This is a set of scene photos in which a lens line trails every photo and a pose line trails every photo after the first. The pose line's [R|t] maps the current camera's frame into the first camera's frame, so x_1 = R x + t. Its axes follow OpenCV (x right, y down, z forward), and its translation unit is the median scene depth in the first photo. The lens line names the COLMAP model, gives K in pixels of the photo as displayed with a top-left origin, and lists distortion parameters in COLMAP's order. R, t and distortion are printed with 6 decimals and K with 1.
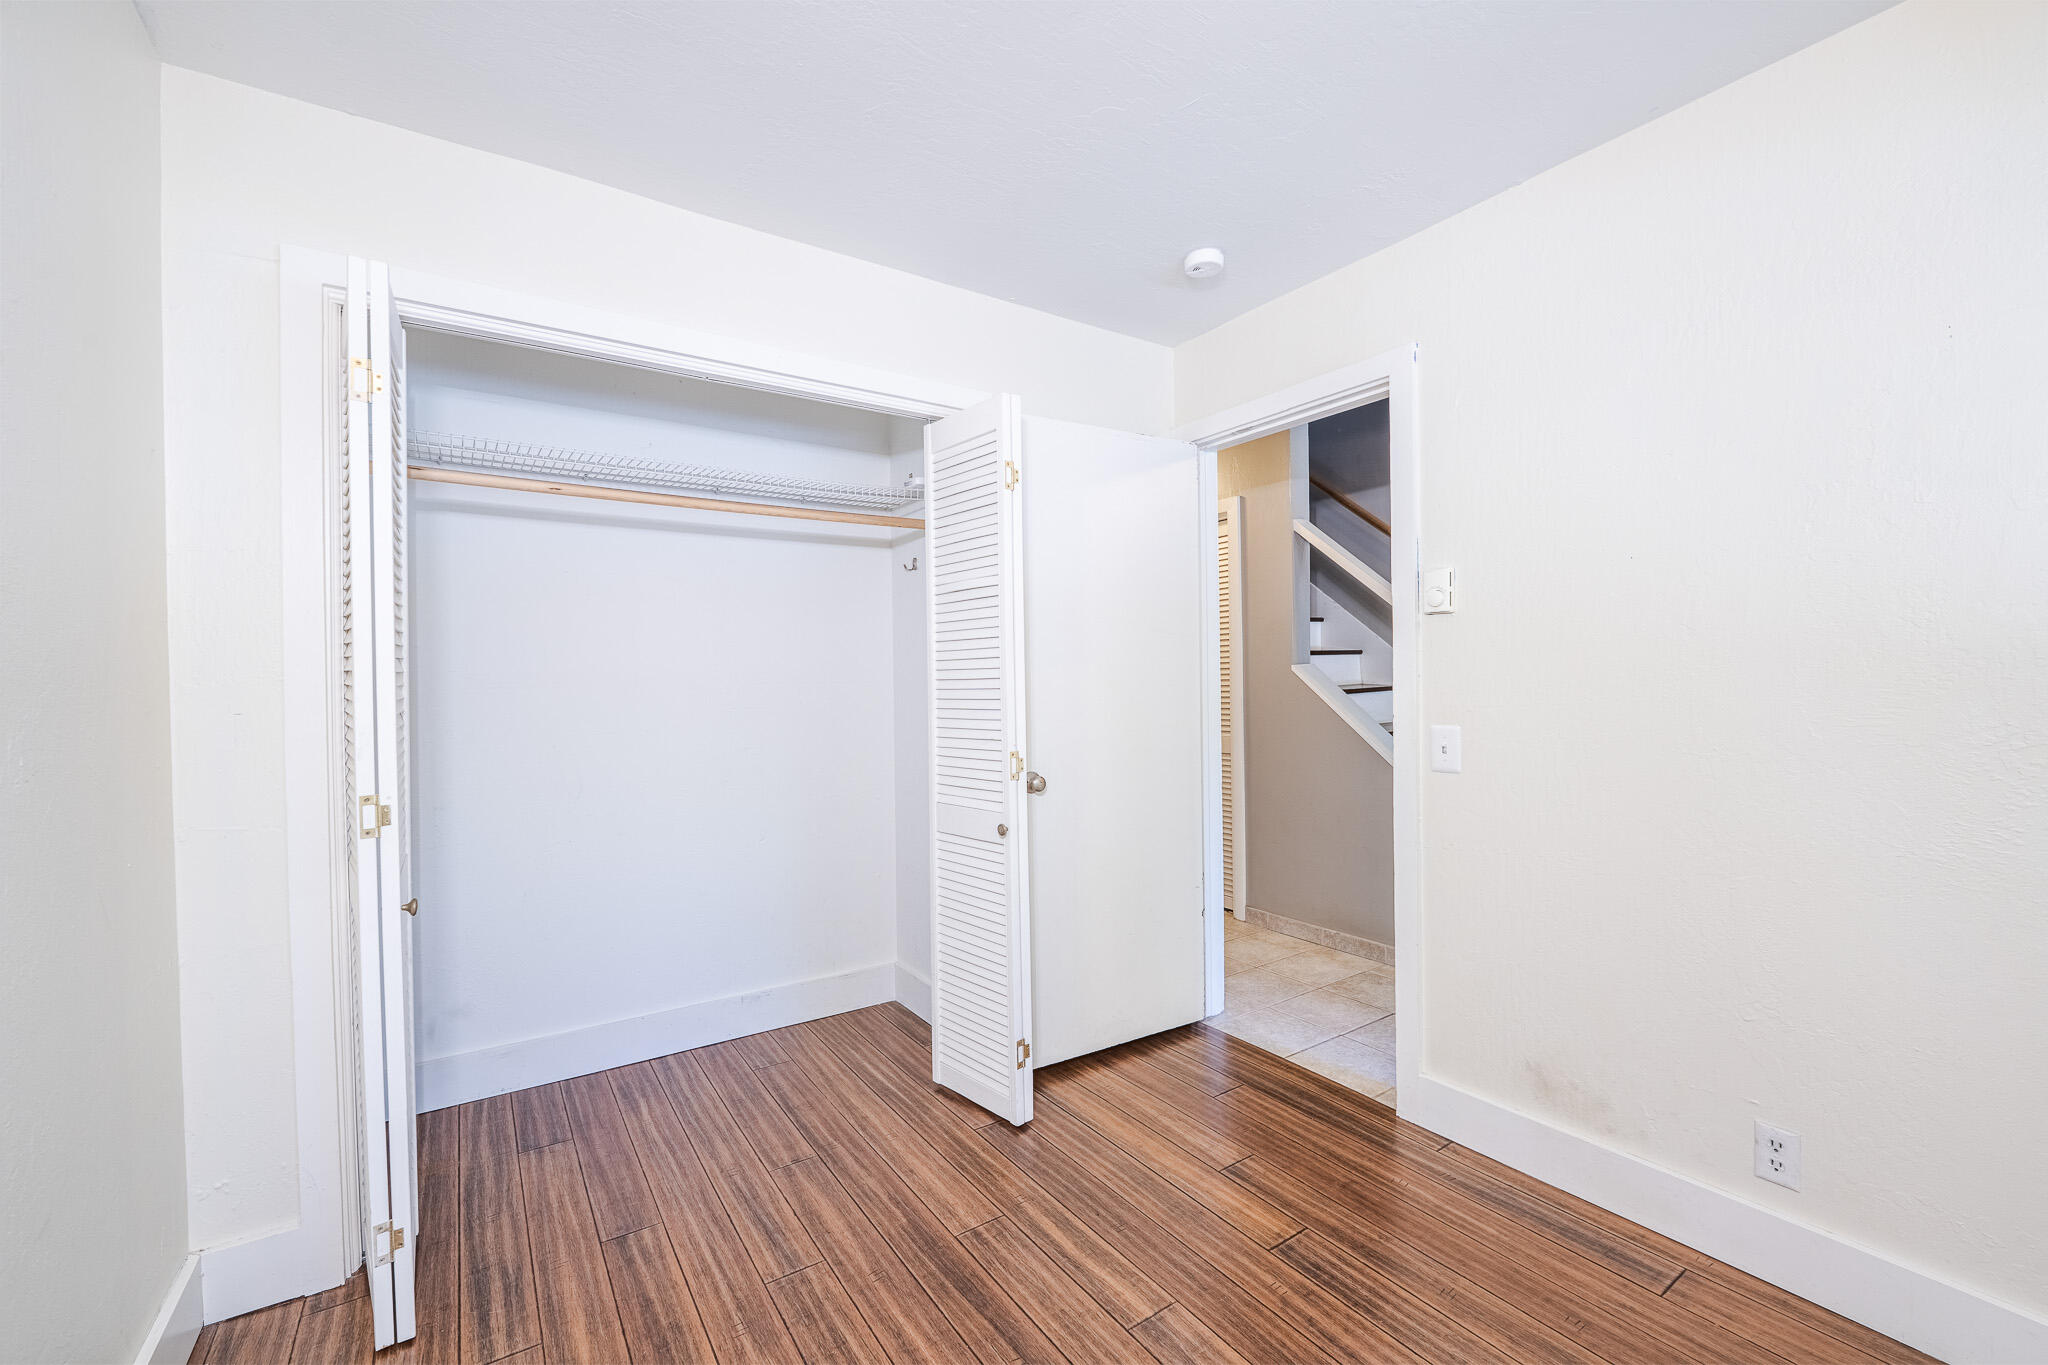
lens RADIAL K [[832.0, 0, 1009.2], [0, 832.0, 681.0], [0, 0, 1]] dist [-0.008323, -0.001039]
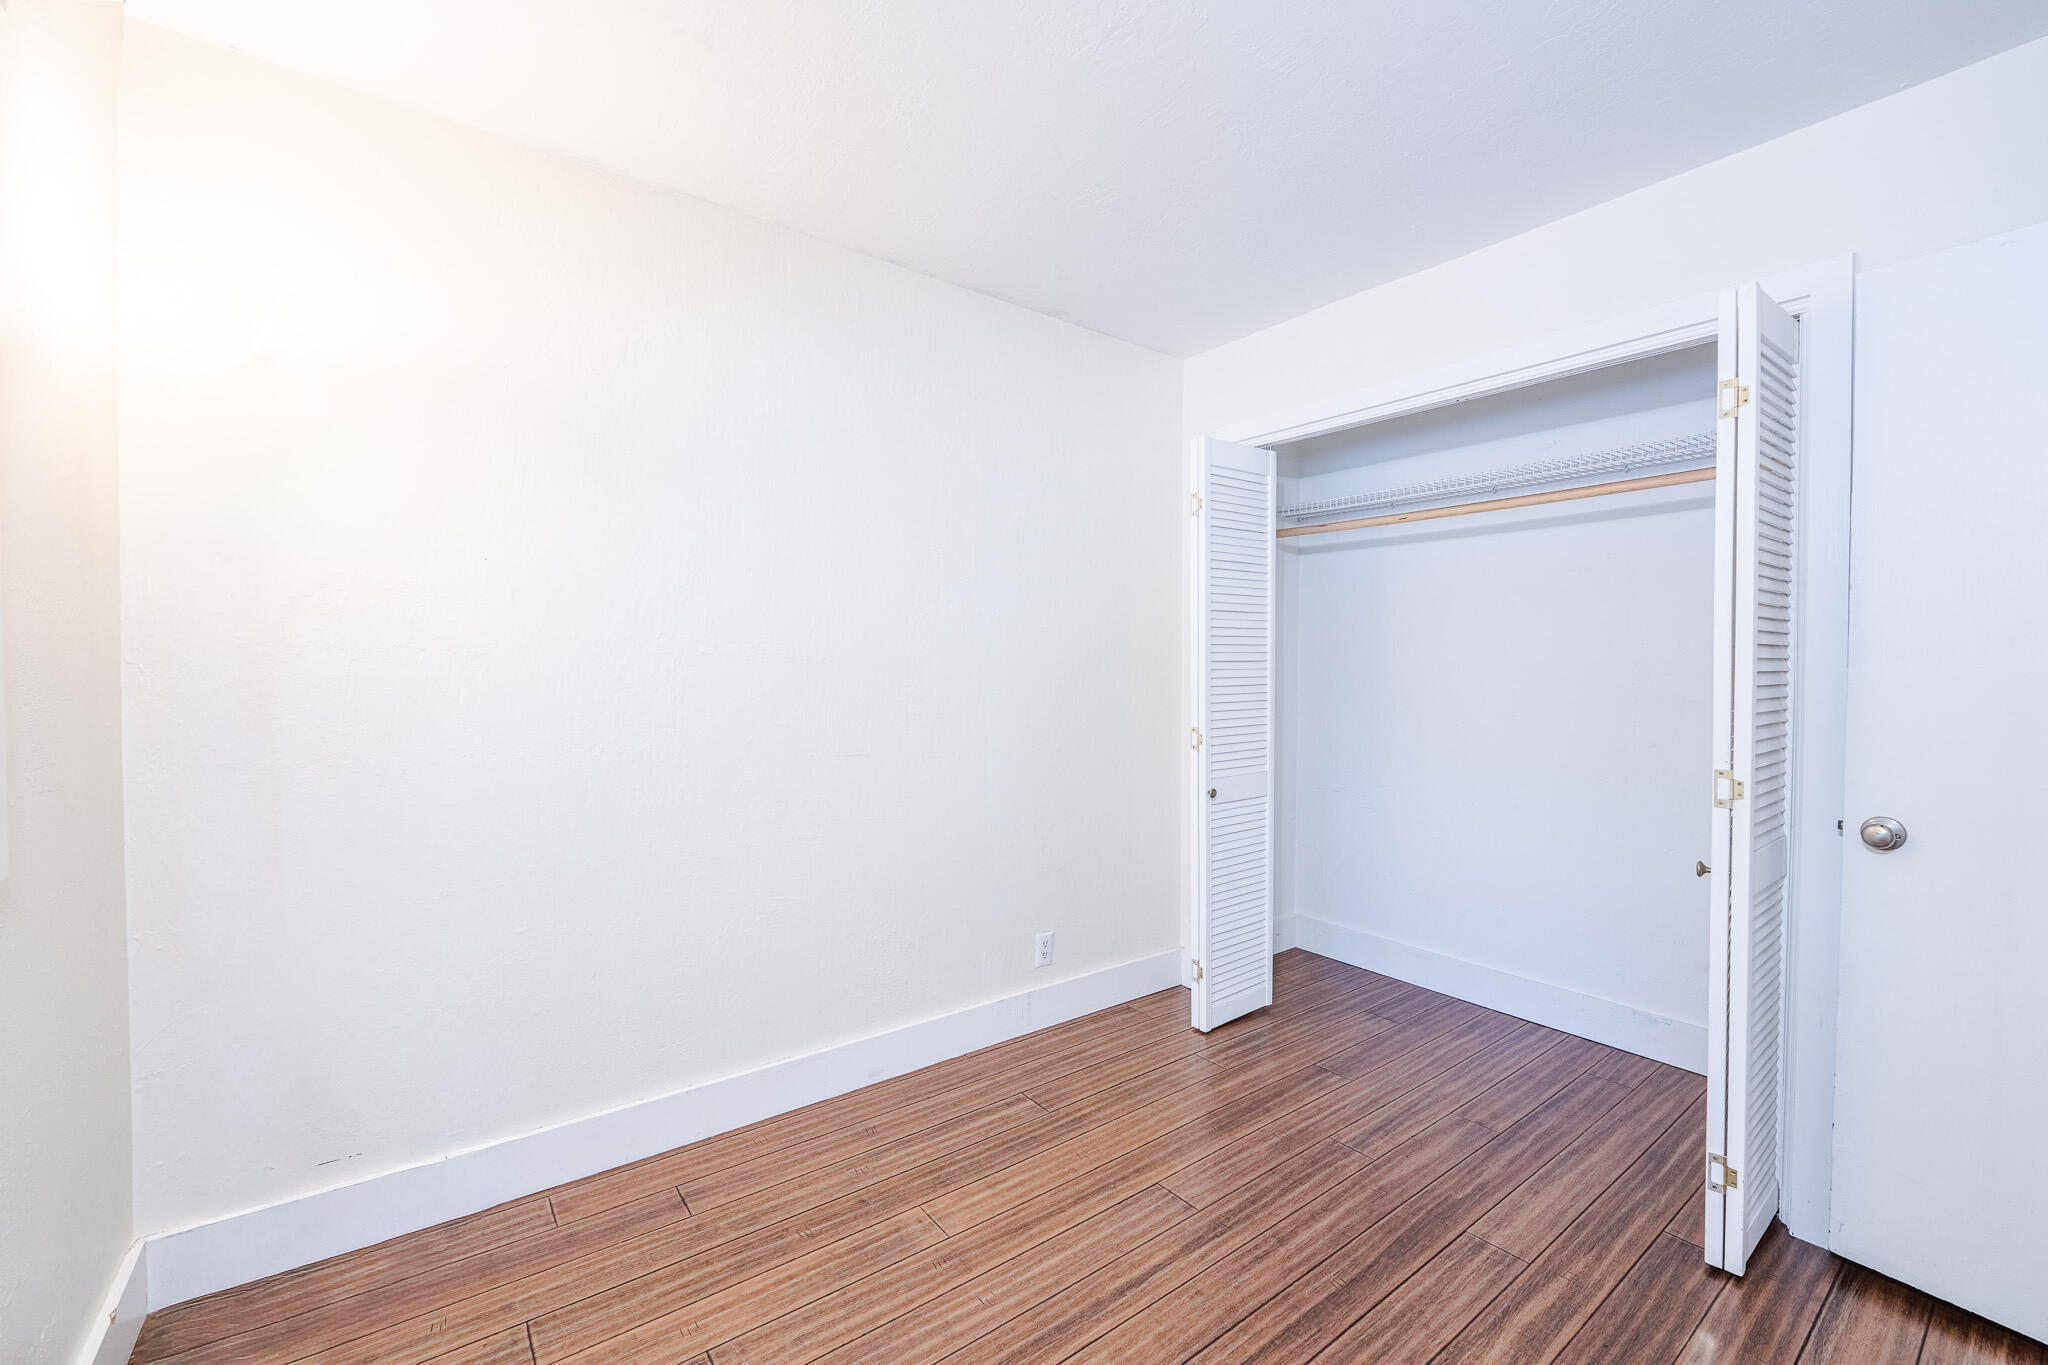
lens RADIAL K [[832.0, 0, 1010.2], [0, 832.0, 676.8], [0, 0, 1]] dist [-0.008323, -0.001039]
pose [[0.057439, 0.023213, -0.998079, 0.797331], [-0.009481, 0.999697, 0.022705, -0.009059], [0.998304, 0.008158, 0.057642, 0.358566]]
